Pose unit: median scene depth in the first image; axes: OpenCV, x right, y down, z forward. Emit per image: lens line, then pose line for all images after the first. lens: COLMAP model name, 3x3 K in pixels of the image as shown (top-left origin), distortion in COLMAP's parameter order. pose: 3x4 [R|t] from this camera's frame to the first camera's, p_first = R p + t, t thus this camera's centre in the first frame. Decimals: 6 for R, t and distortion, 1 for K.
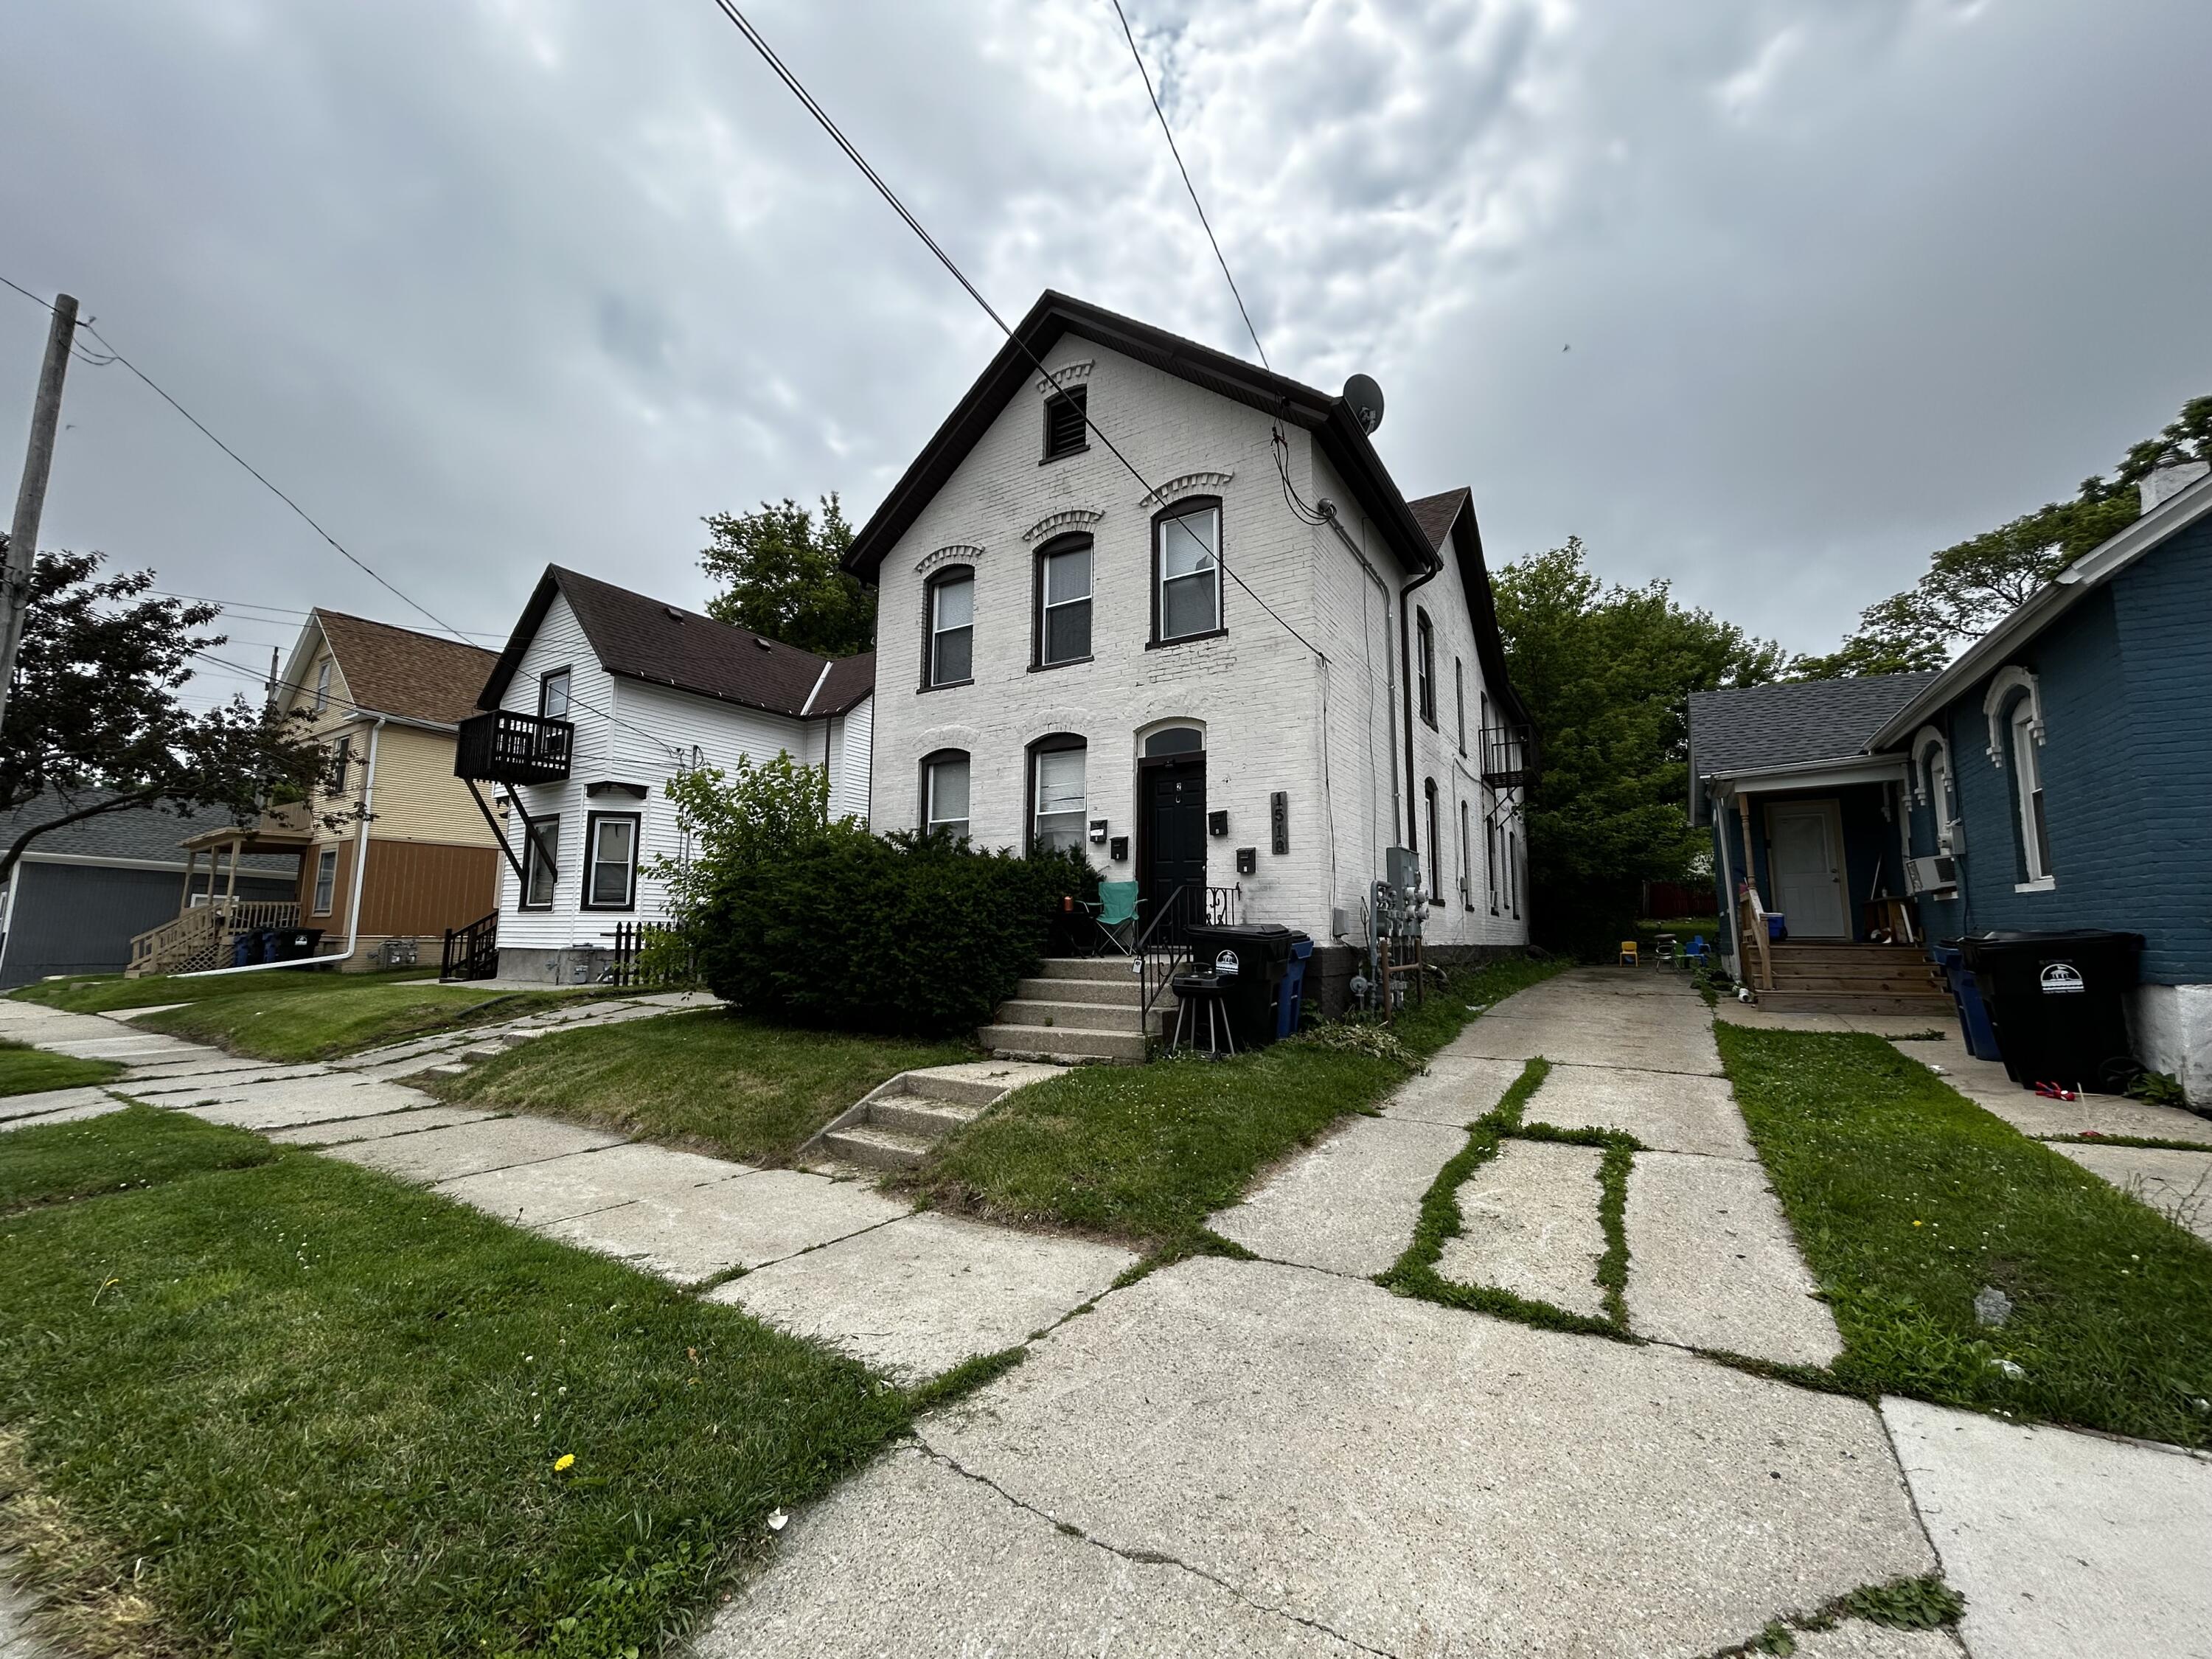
lens RADIAL K [[887.3, 0, 1113.5], [0, 887.3, 828.5], [0, 0, 1]] dist [-0.004553, 0.000088]
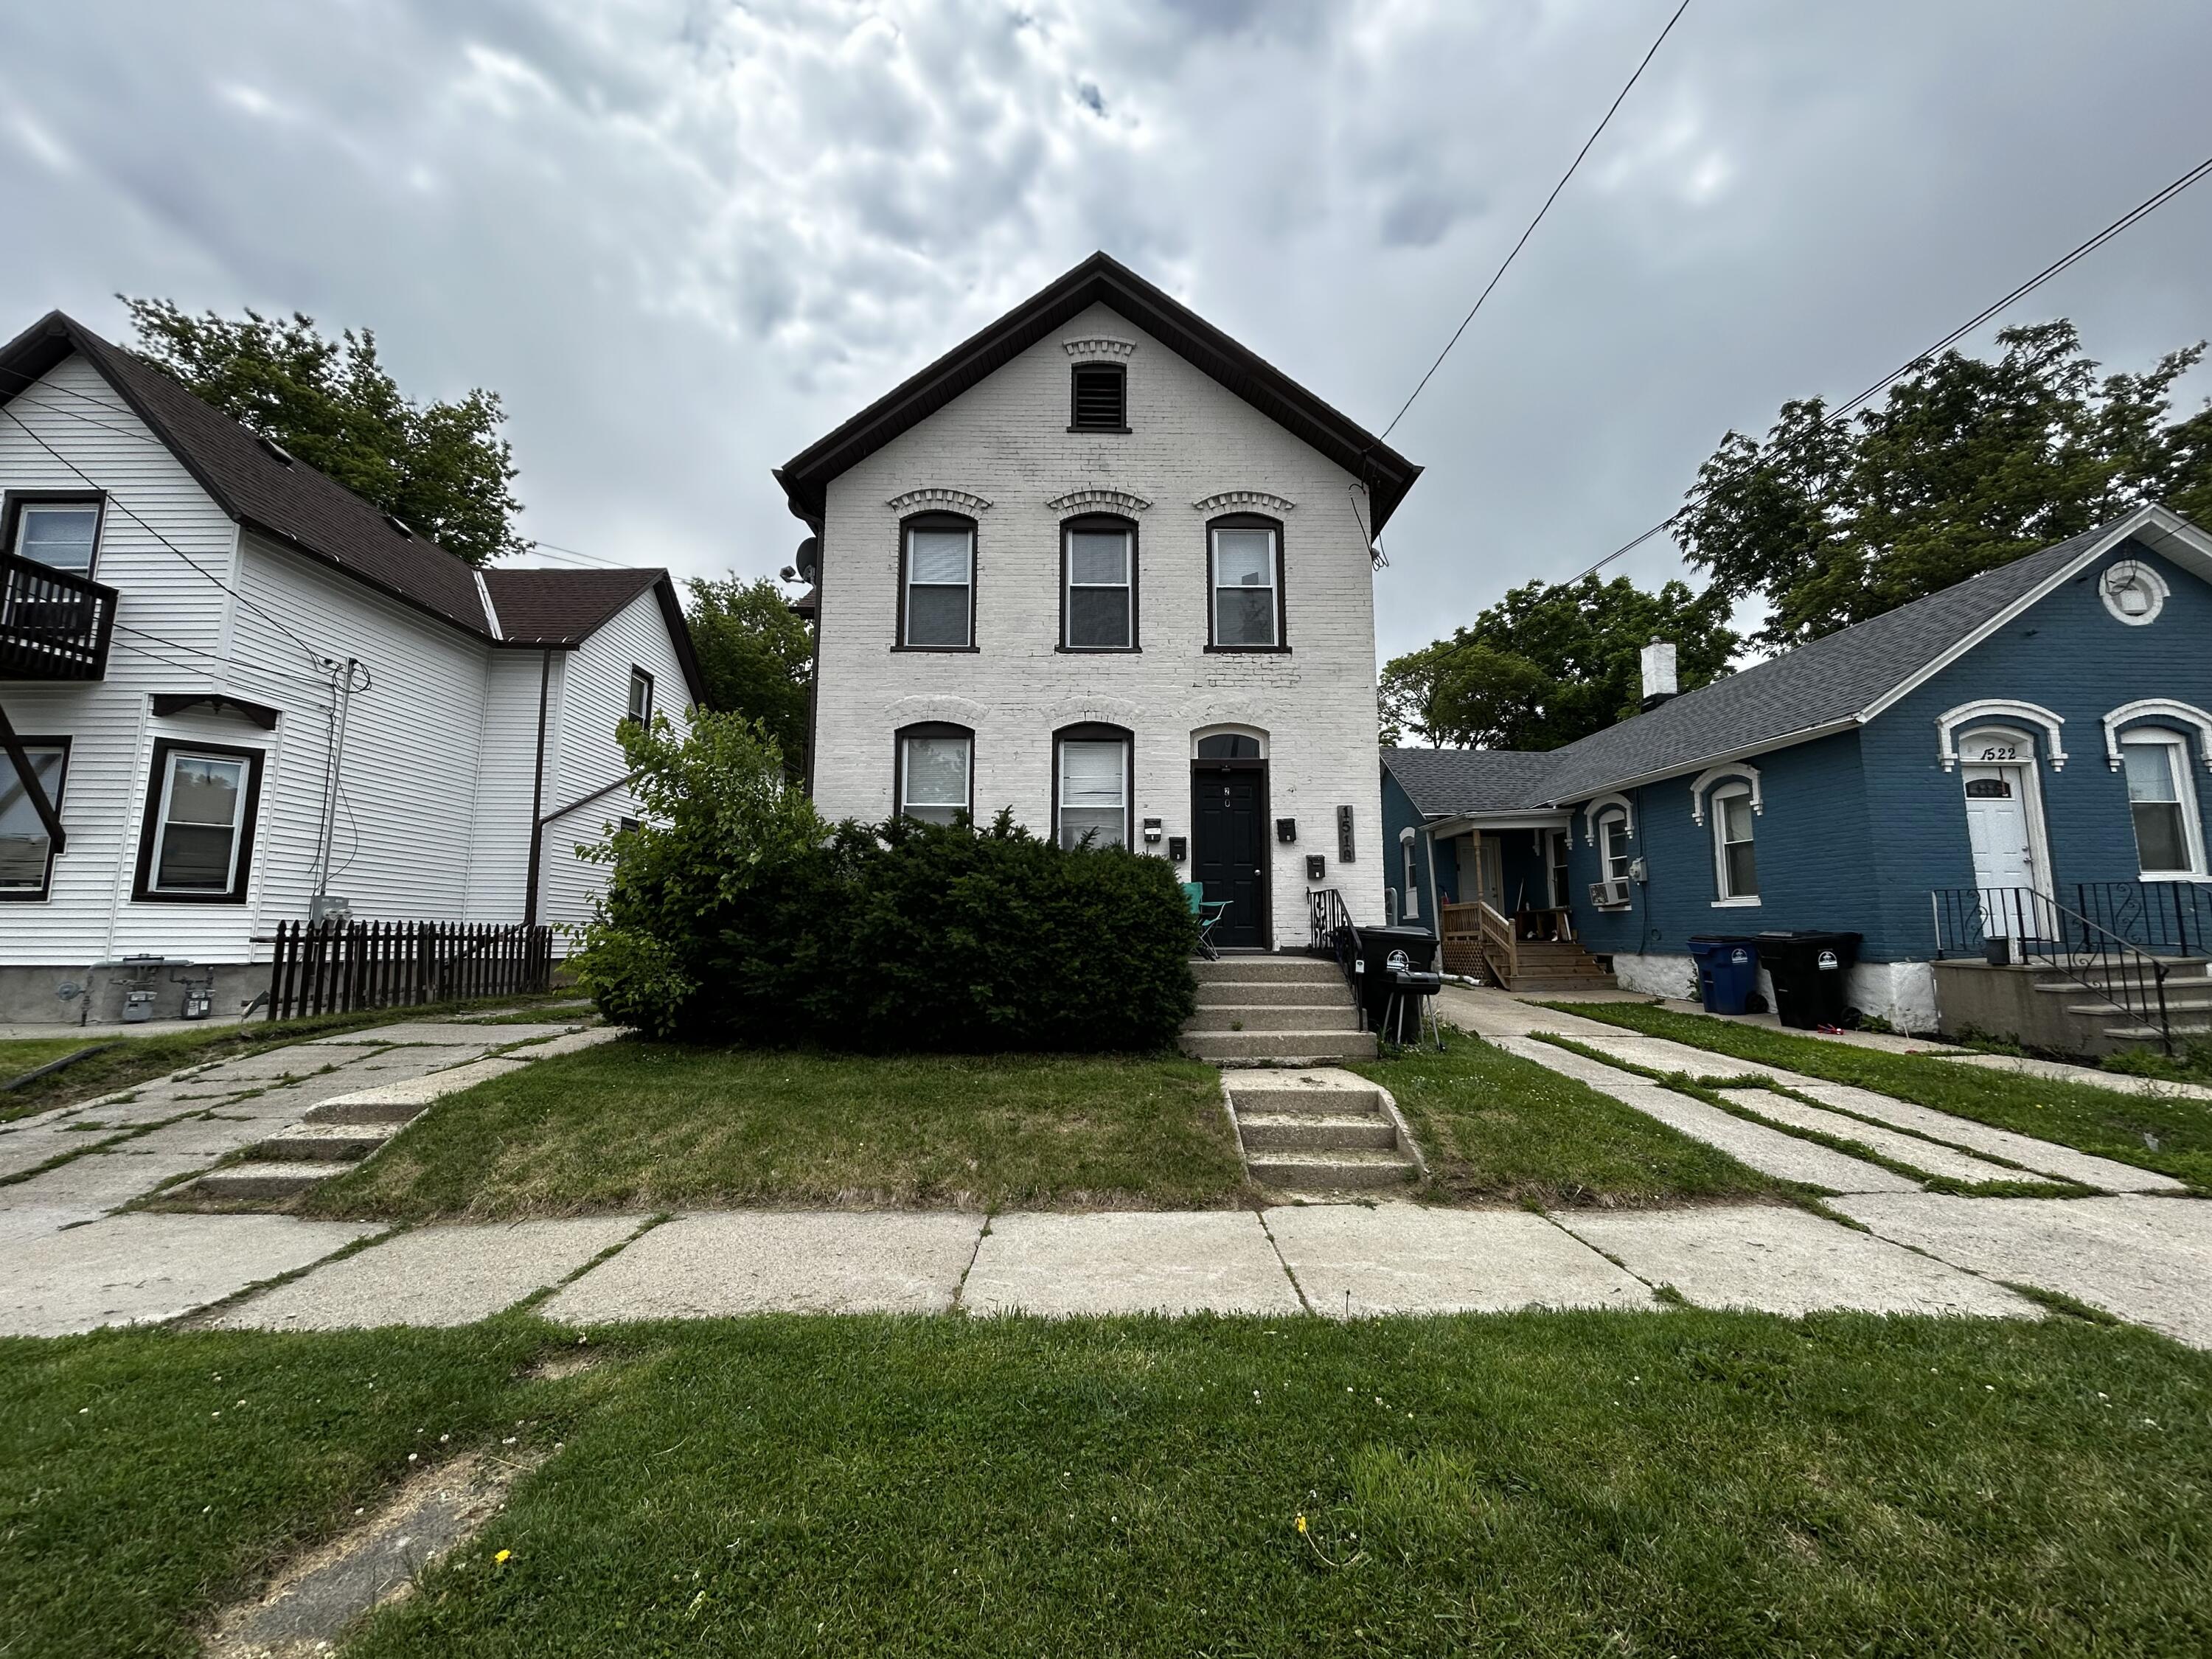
lens RADIAL K [[887.3, 0, 1102.4], [0, 887.3, 827.0], [0, 0, 1]] dist [-0.004553, 0.000088]
pose [[0.840757, 0.063158, 0.537716, -0.545035], [-0.060137, 0.997921, -0.023182, 0.024214], [-0.538062, -0.012846, 0.842808, 0.198886]]
